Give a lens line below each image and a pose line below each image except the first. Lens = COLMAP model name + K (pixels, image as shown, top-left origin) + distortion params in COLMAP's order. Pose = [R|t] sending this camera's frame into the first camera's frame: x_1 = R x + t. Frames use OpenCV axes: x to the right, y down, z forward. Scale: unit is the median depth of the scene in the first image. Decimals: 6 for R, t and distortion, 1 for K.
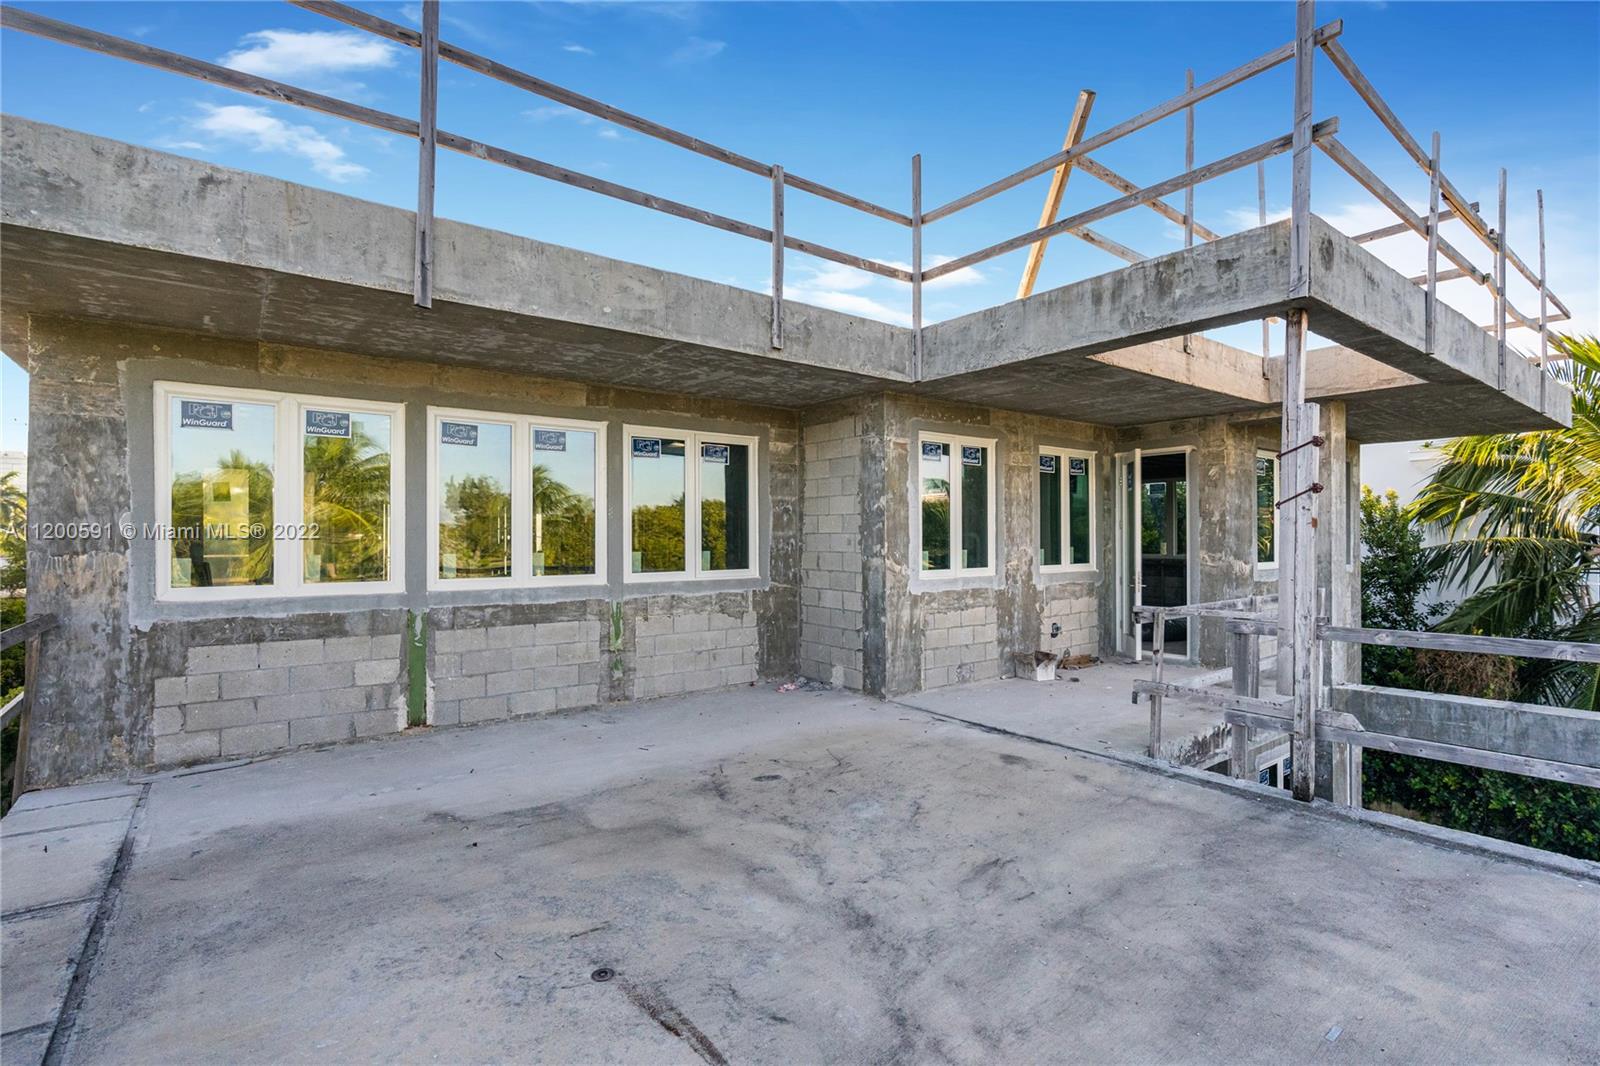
lens RADIAL K [[734.1, 0, 806.3], [0, 734.1, 536.7], [0, 0, 1]] dist [-0.007921, 0.001461]
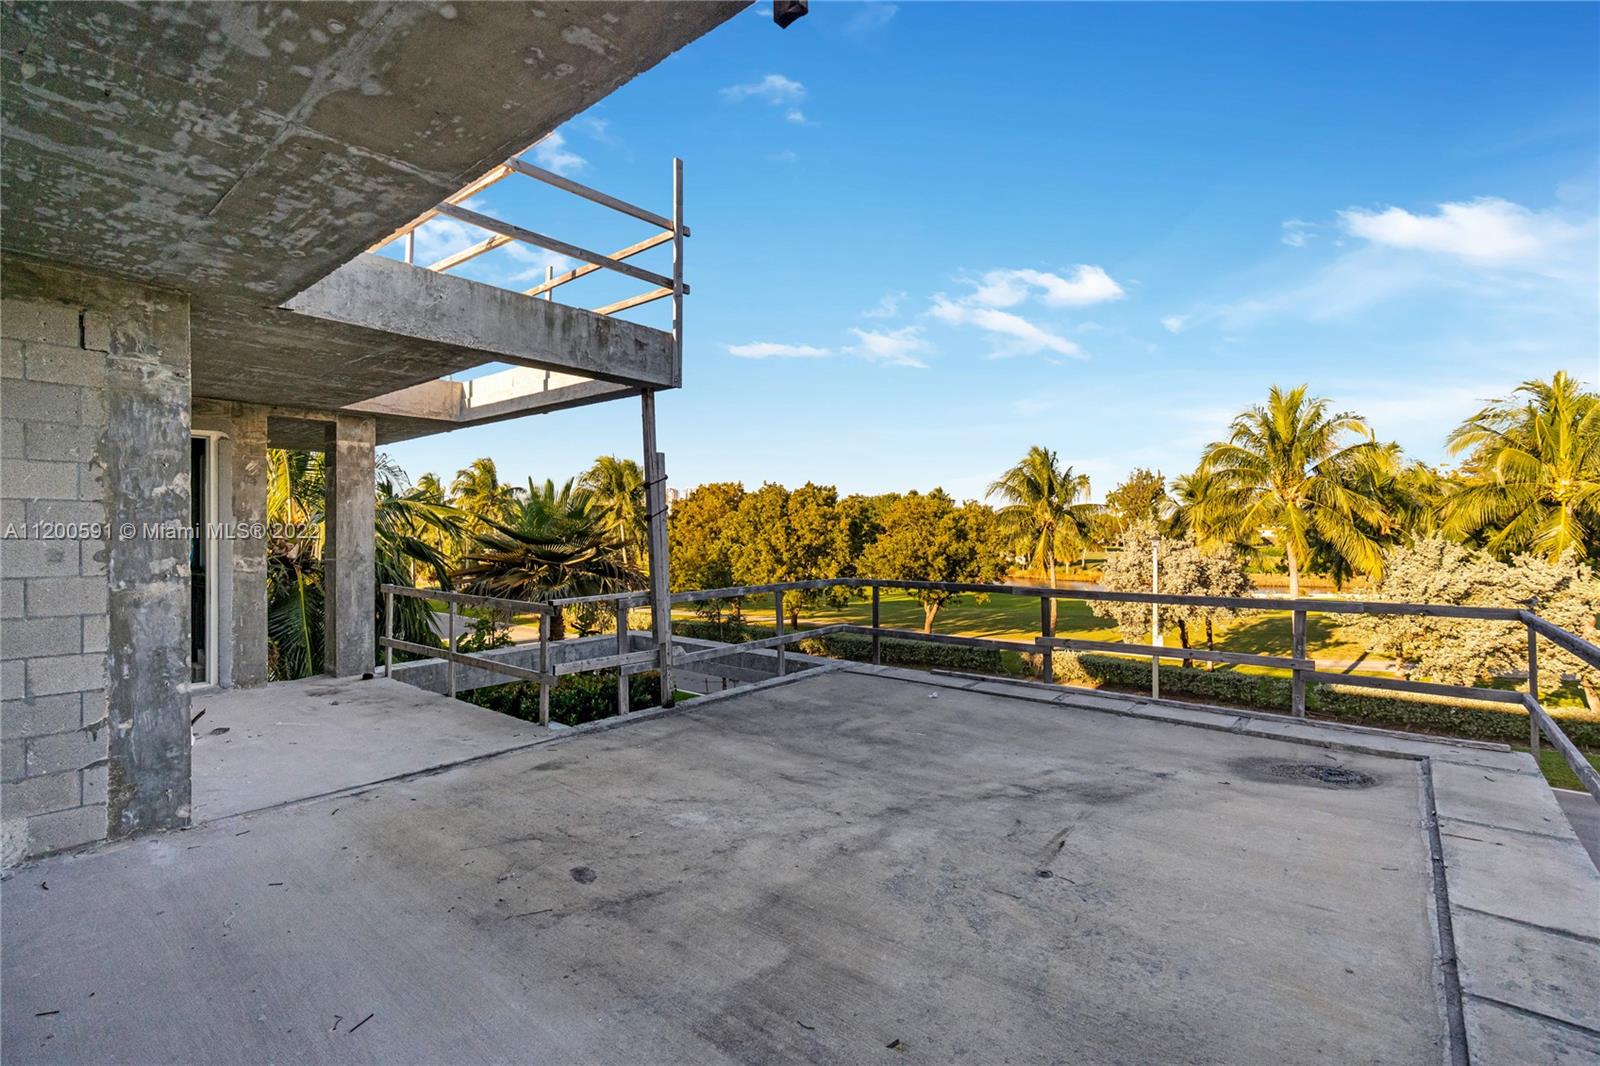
lens RADIAL K [[734.1, 0, 807.8], [0, 734.1, 528.7], [0, 0, 1]] dist [-0.007921, 0.001461]
pose [[-0.220738, 0.004849, 0.975321, -0.966467], [0.002317, 0.999987, -0.004447, -0.014556], [-0.975330, 0.001278, -0.220747, 1.116384]]
